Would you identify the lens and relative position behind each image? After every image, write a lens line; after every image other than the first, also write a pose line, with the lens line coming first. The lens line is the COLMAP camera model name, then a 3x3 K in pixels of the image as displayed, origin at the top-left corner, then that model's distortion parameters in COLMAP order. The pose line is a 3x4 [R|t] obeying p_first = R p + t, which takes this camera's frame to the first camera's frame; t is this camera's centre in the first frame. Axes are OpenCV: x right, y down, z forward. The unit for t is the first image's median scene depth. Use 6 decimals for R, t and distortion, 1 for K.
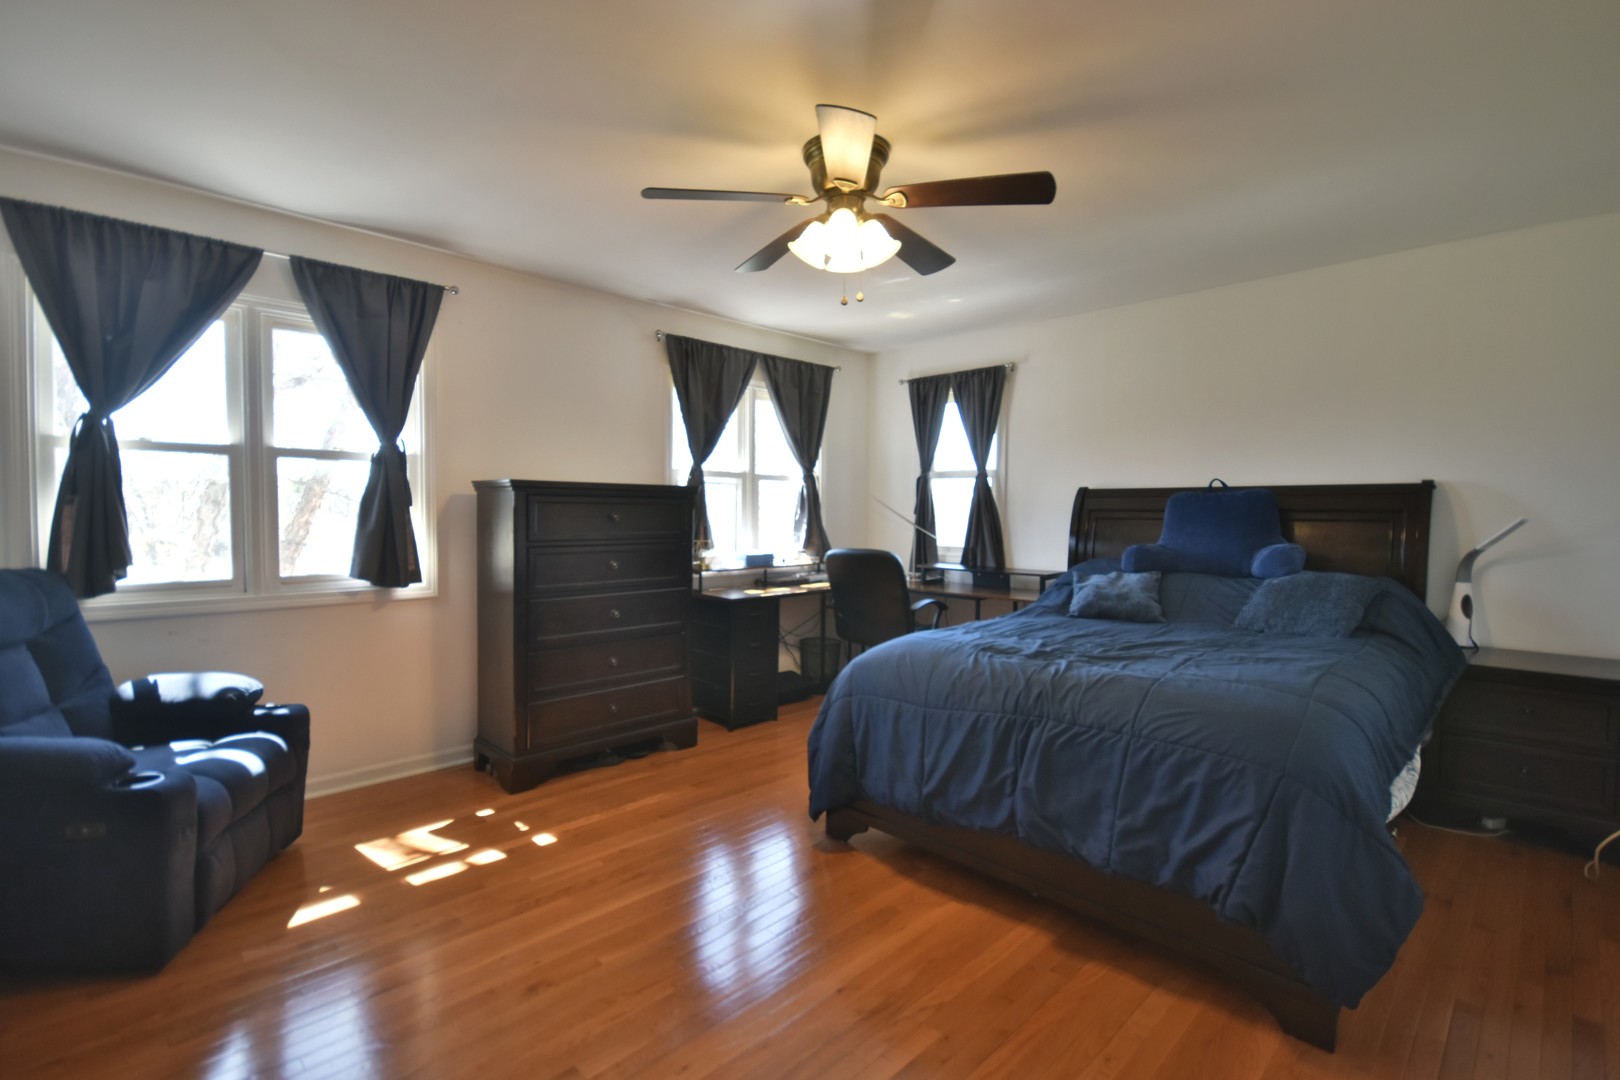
lens RADIAL K [[676.8, 0, 811.6], [0, 676.8, 514.6], [0, 0, 1]] dist [0.000264, 0.000013]
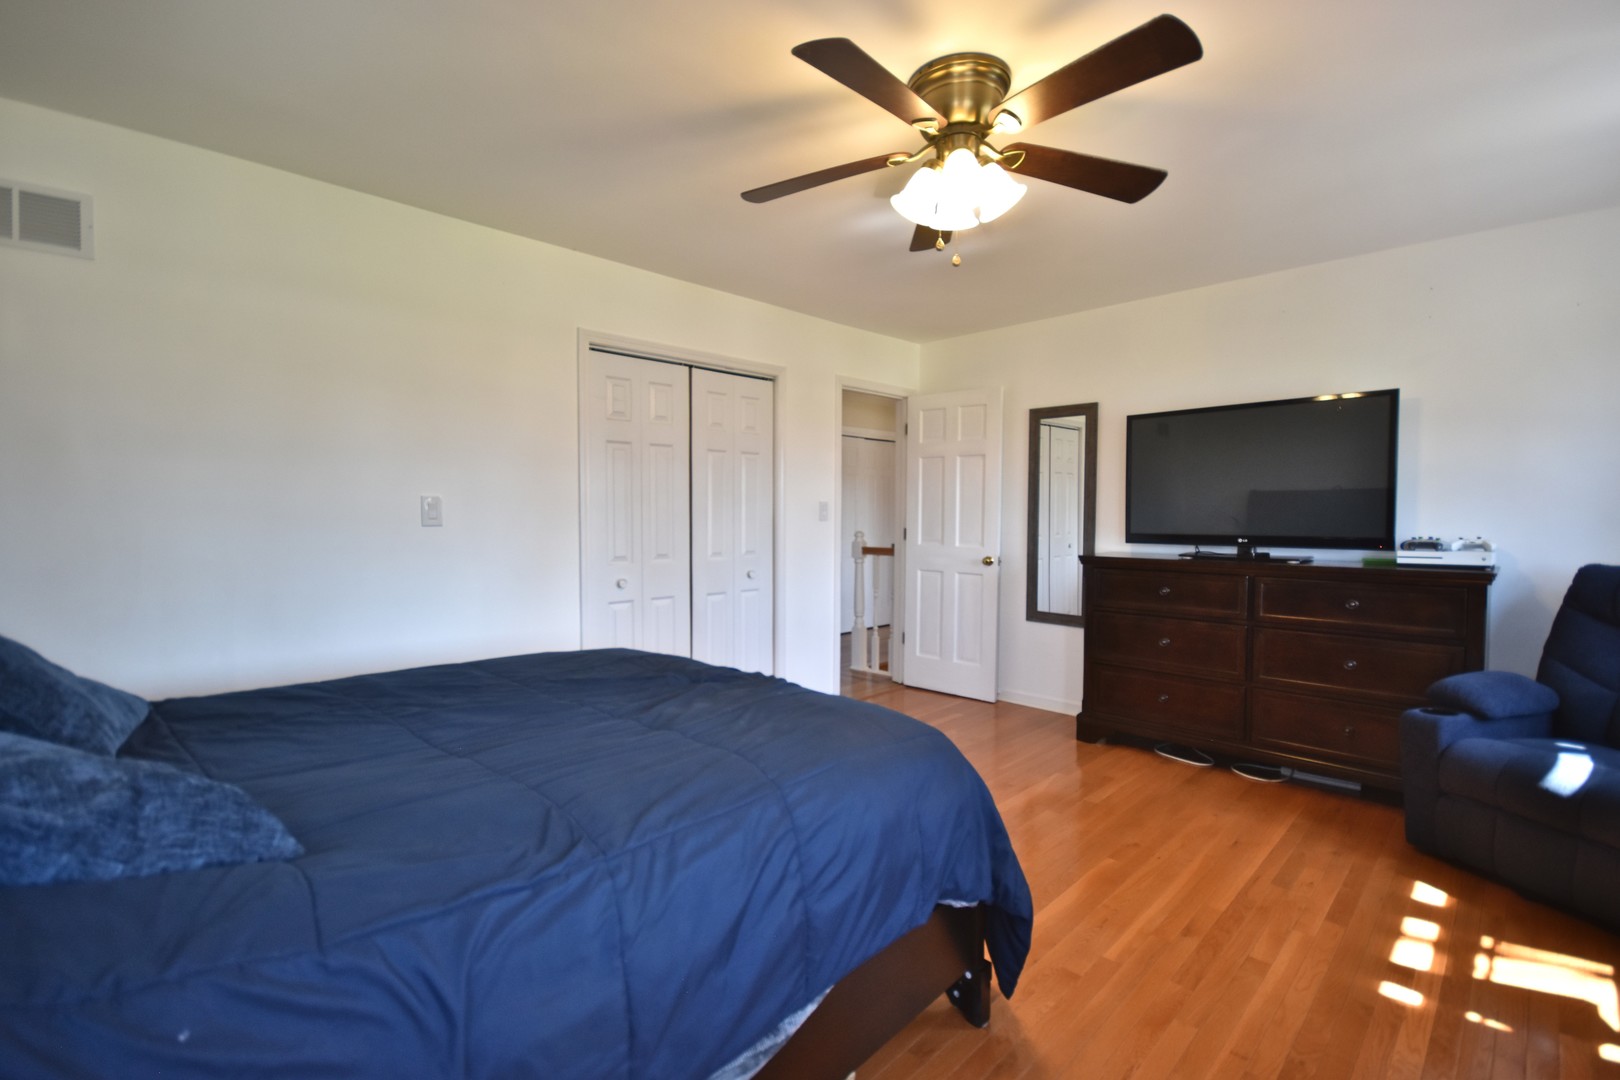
lens RADIAL K [[741.7, 0, 810.0], [0, 741.7, 540.0], [0, 0, 1]] dist [0.000963, 0.000041]
pose [[-0.999560, -0.004198, -0.029376, 0.205948], [-0.005515, 0.998976, 0.044897, -0.010859], [0.029157, 0.045039, -0.998560, 1.566102]]
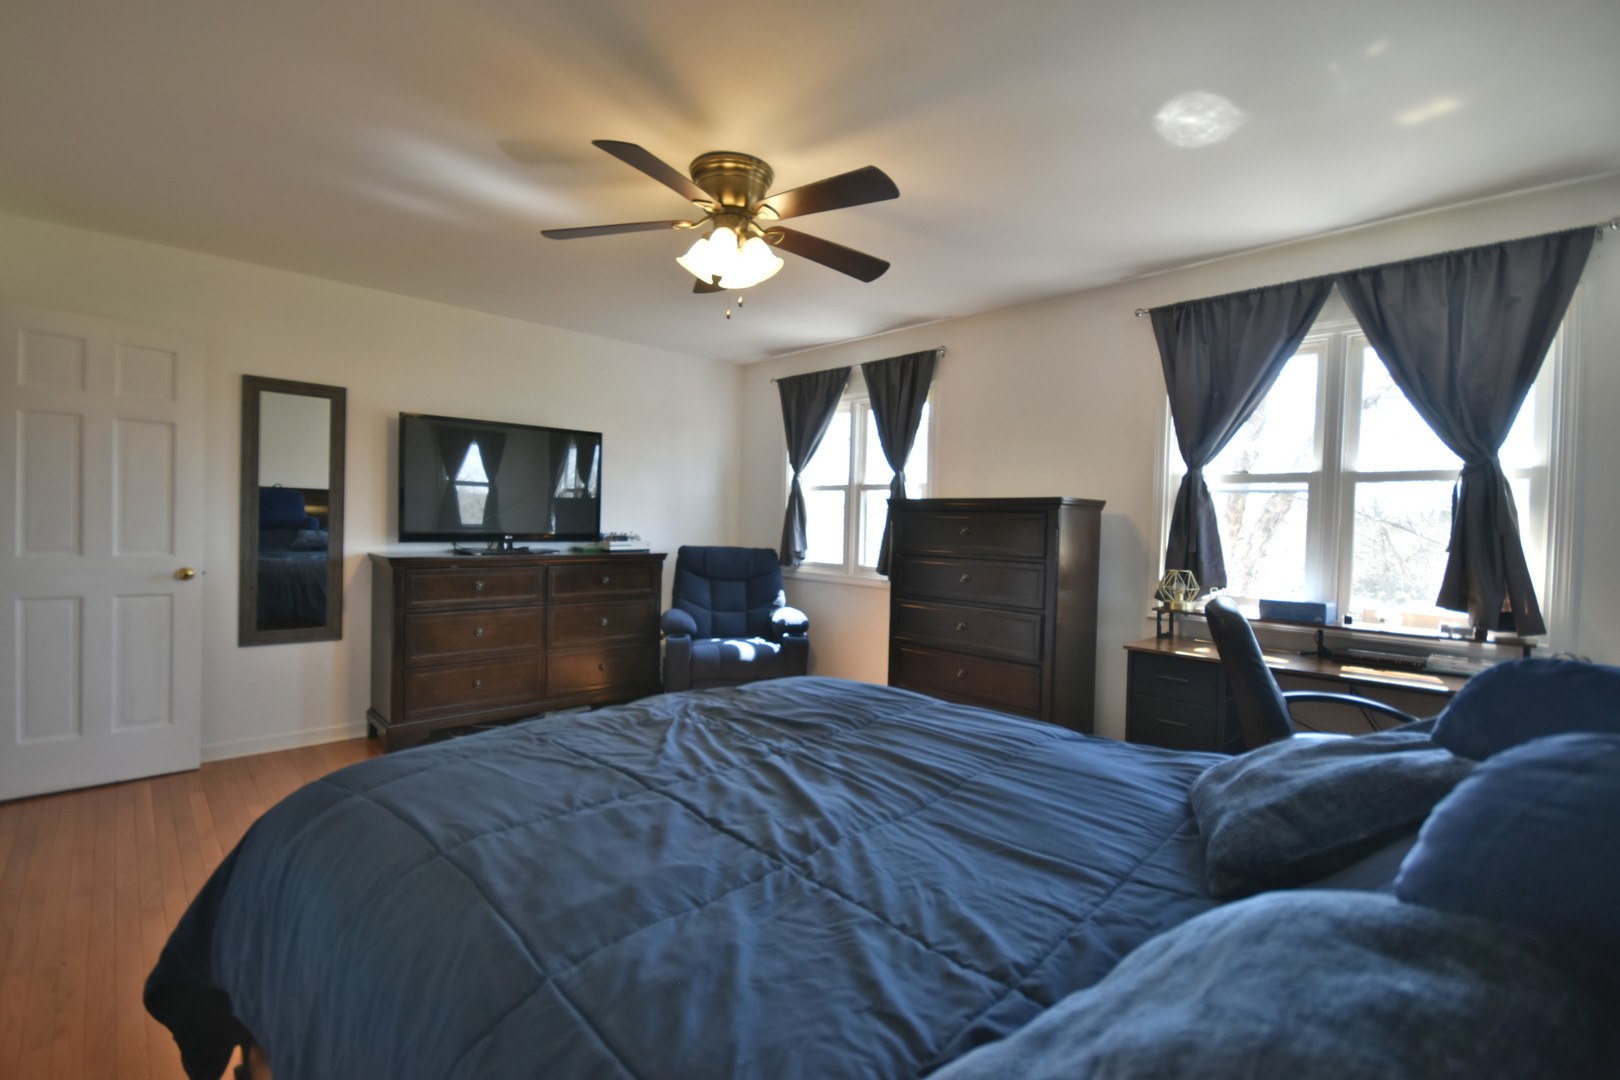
lens RADIAL K [[736.0, 0, 810.0], [0, 736.0, 540.0], [0, 0, 1]] dist [0.000701, 0.000274]
pose [[0.010824, 0.019674, -0.999748, 0.973863], [-0.030369, 0.999352, 0.019338, 0.001302], [0.999480, 0.030152, 0.011415, 0.879408]]
